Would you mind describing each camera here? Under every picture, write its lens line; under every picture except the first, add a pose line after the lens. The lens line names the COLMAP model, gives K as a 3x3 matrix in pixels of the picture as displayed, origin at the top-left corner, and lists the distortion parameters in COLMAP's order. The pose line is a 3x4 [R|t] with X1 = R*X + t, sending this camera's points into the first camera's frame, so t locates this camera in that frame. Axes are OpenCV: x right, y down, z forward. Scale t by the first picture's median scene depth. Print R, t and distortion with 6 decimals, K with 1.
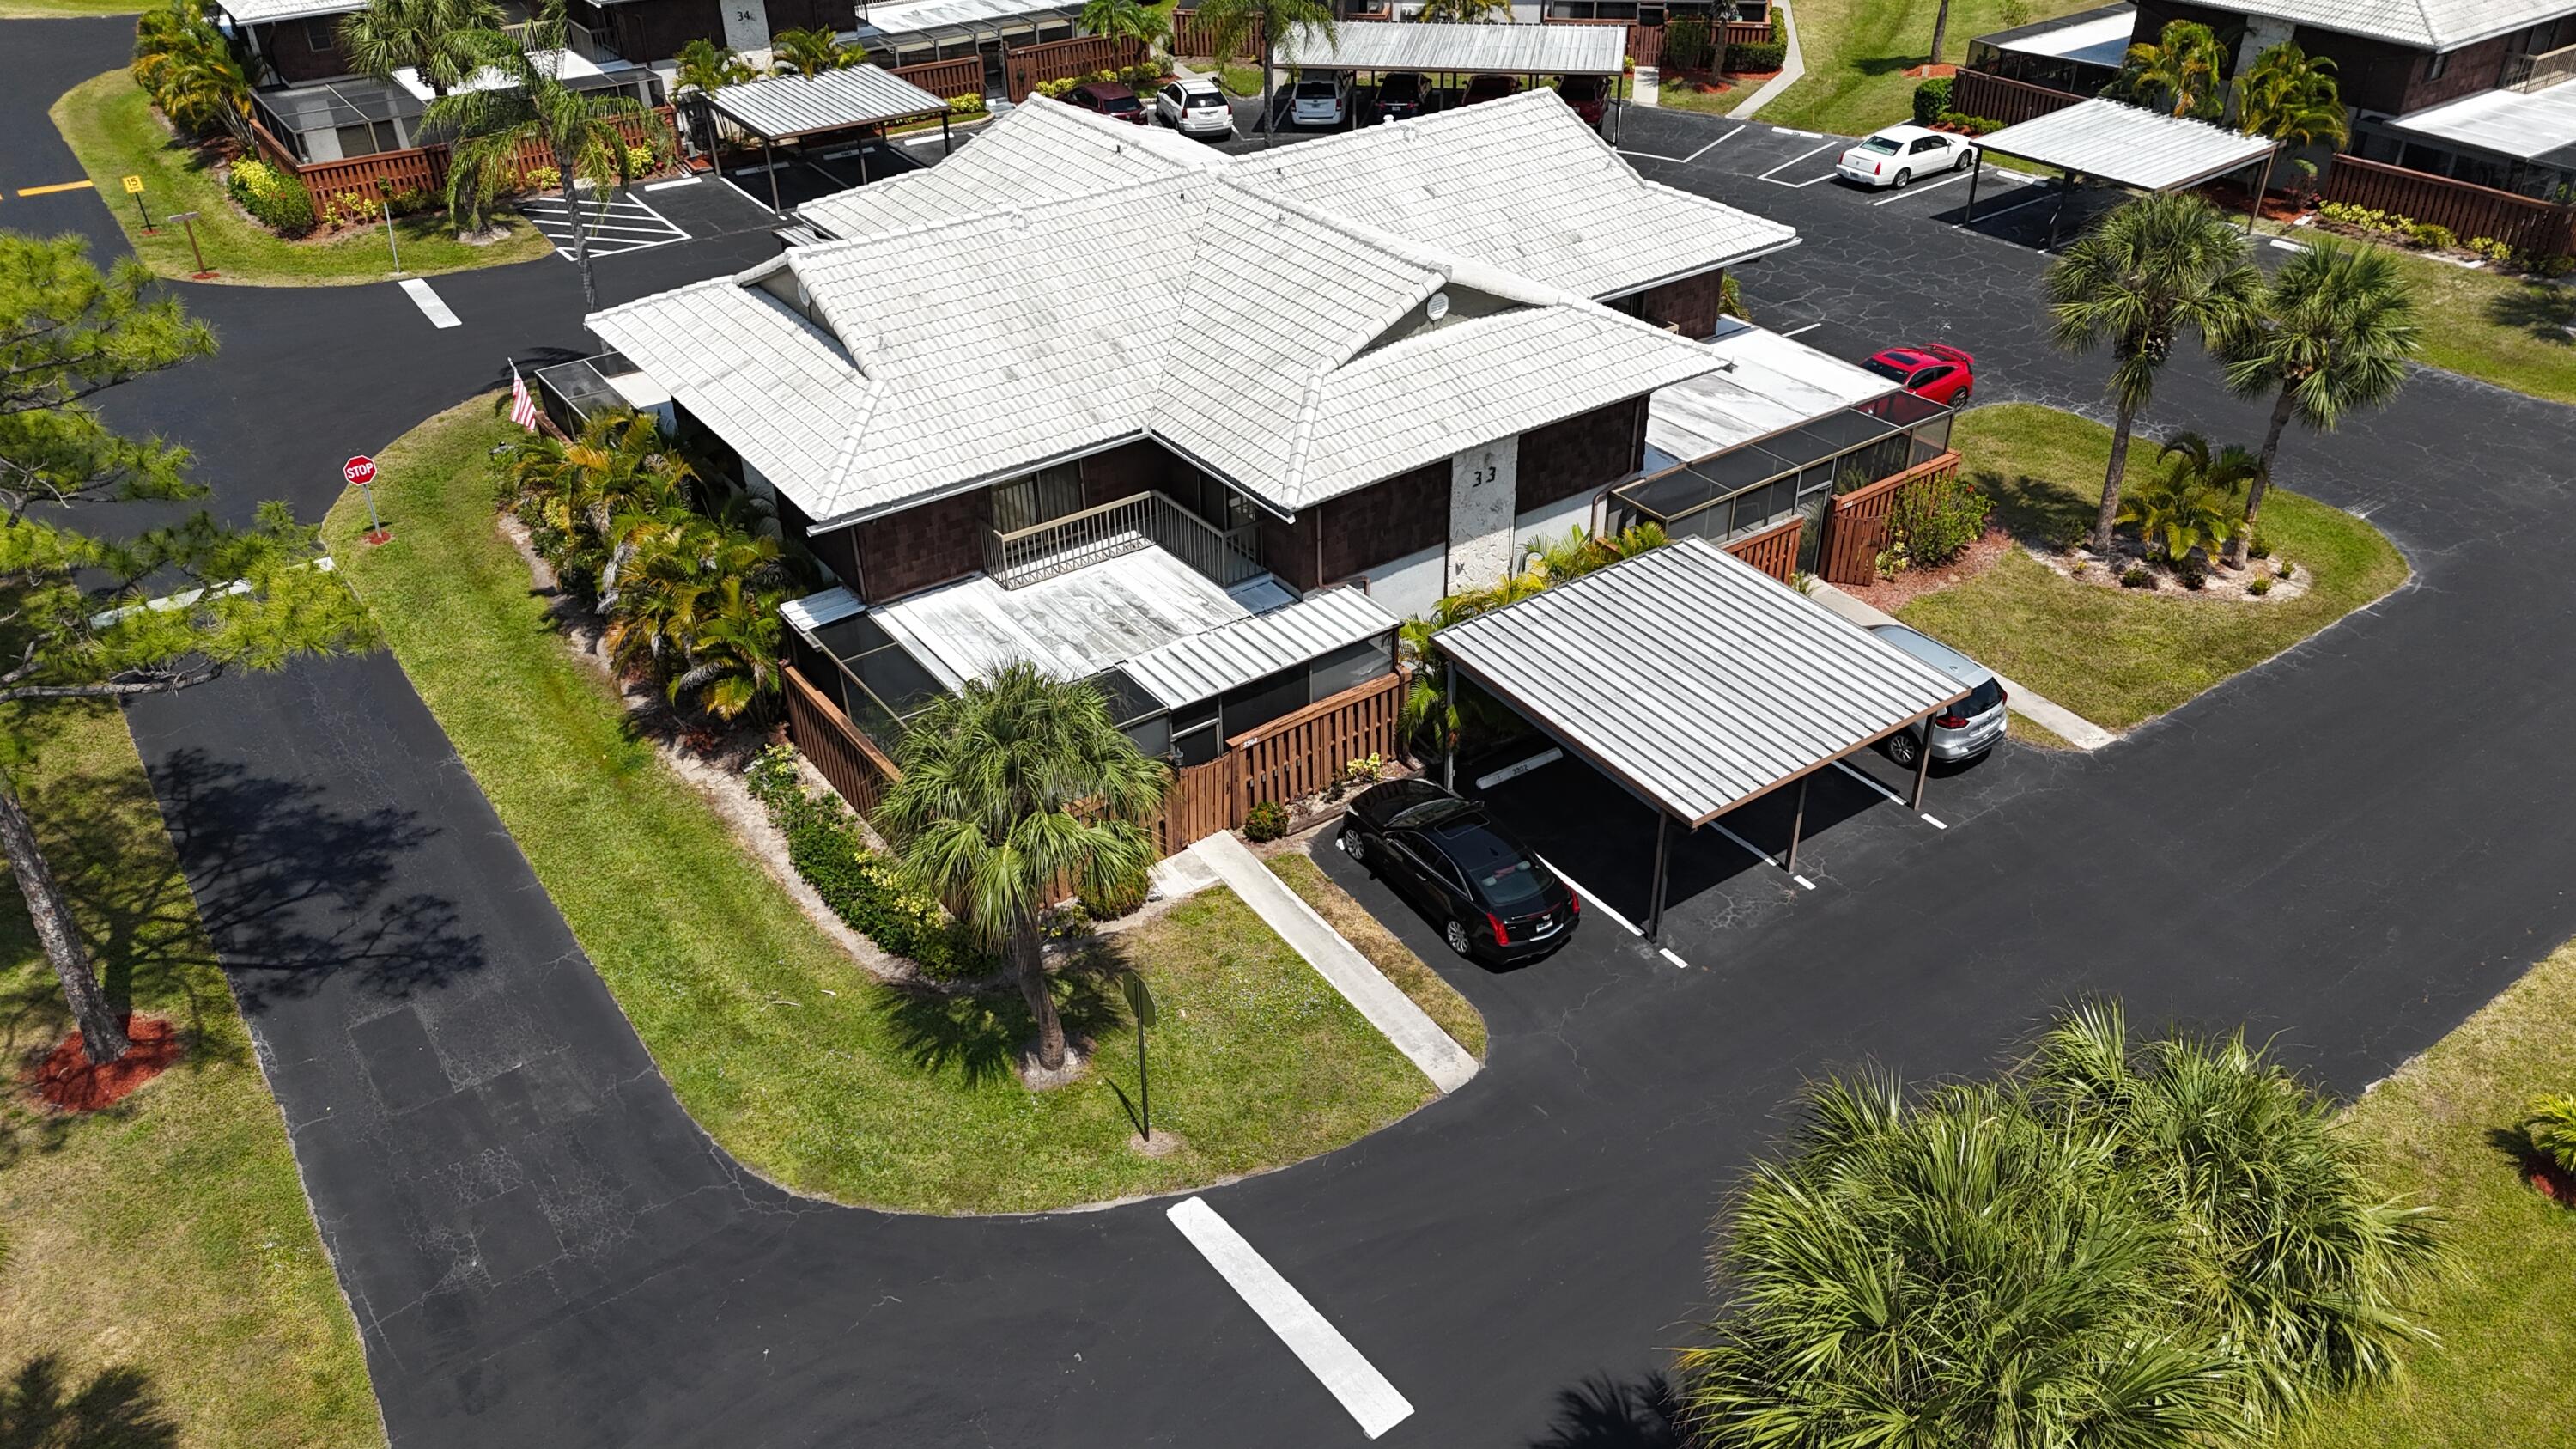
lens RADIAL K [[1871.3, 0, 1288.0], [0, 1871.3, 724.5], [0, 0, 1]] dist [0.071388, -0.064743]
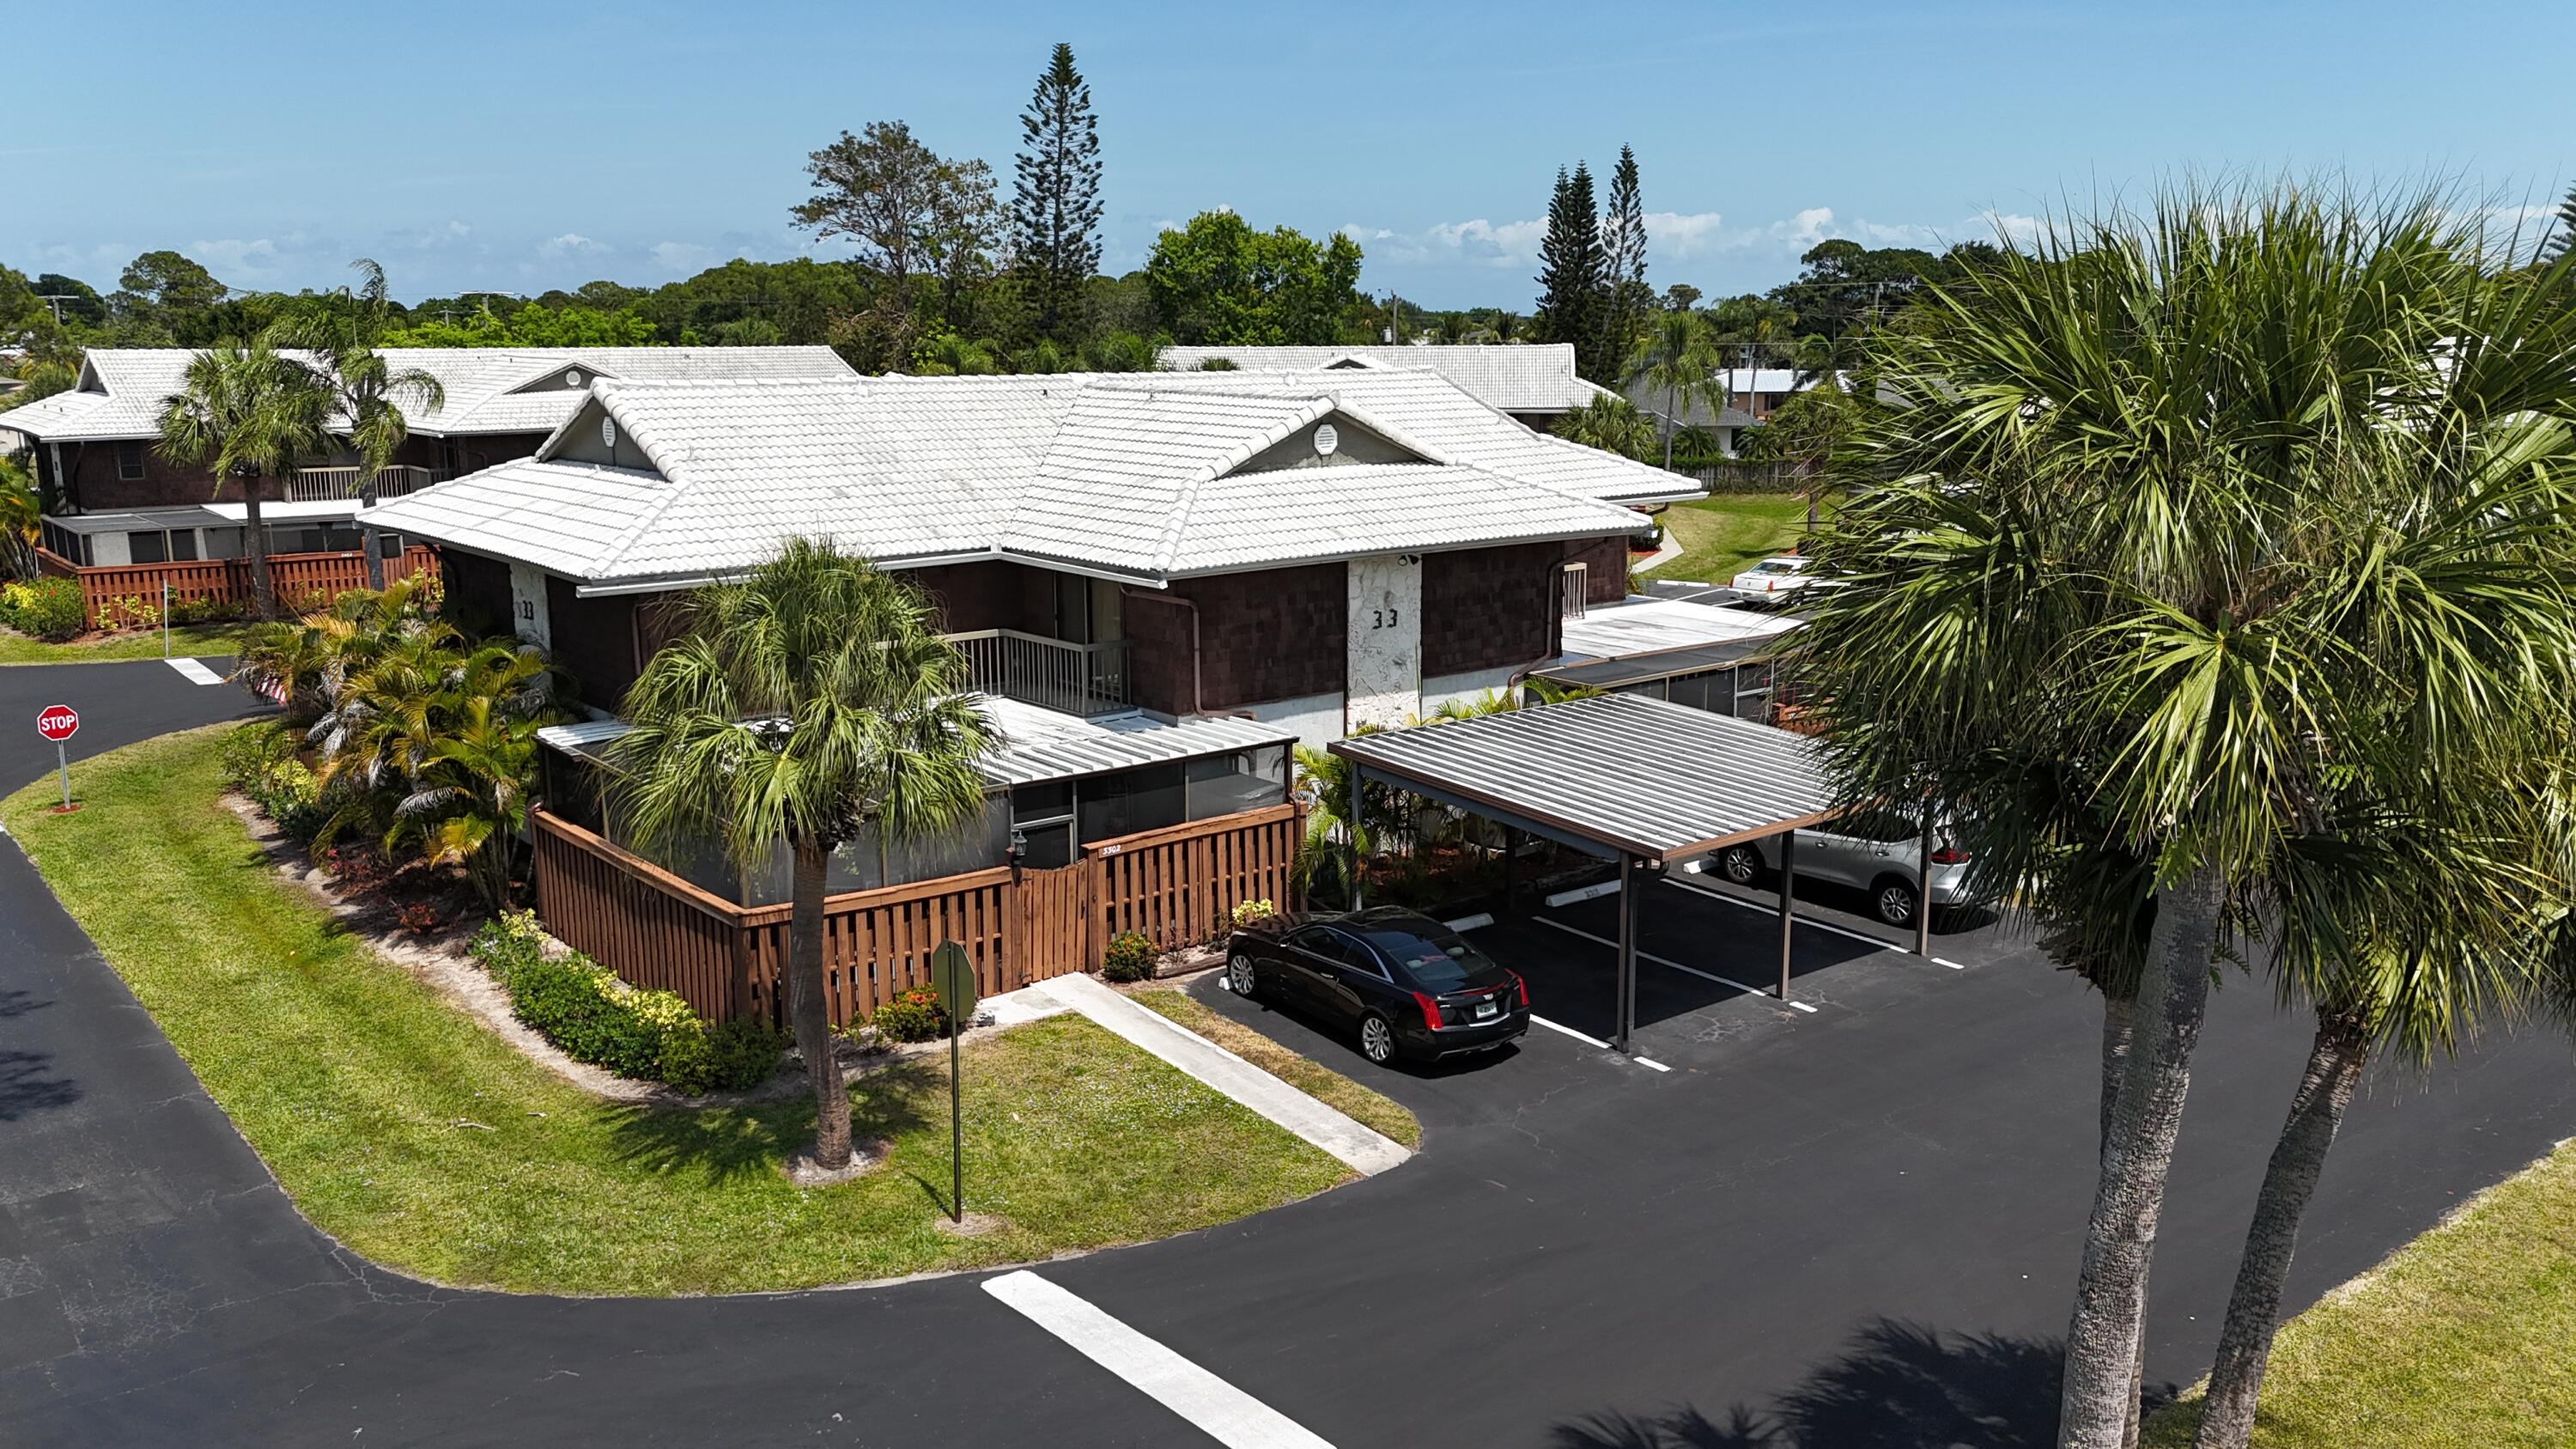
lens RADIAL K [[1983.2, 0, 1288.0], [0, 1983.2, 724.5], [0, 0, 1]] dist [0.060875, -0.038720]
pose [[0.998148, -0.000215, 0.060831, 0.003591], [0.022529, 0.930198, -0.366367, 0.257967], [-0.056506, 0.367059, 0.928480, 0.166949]]
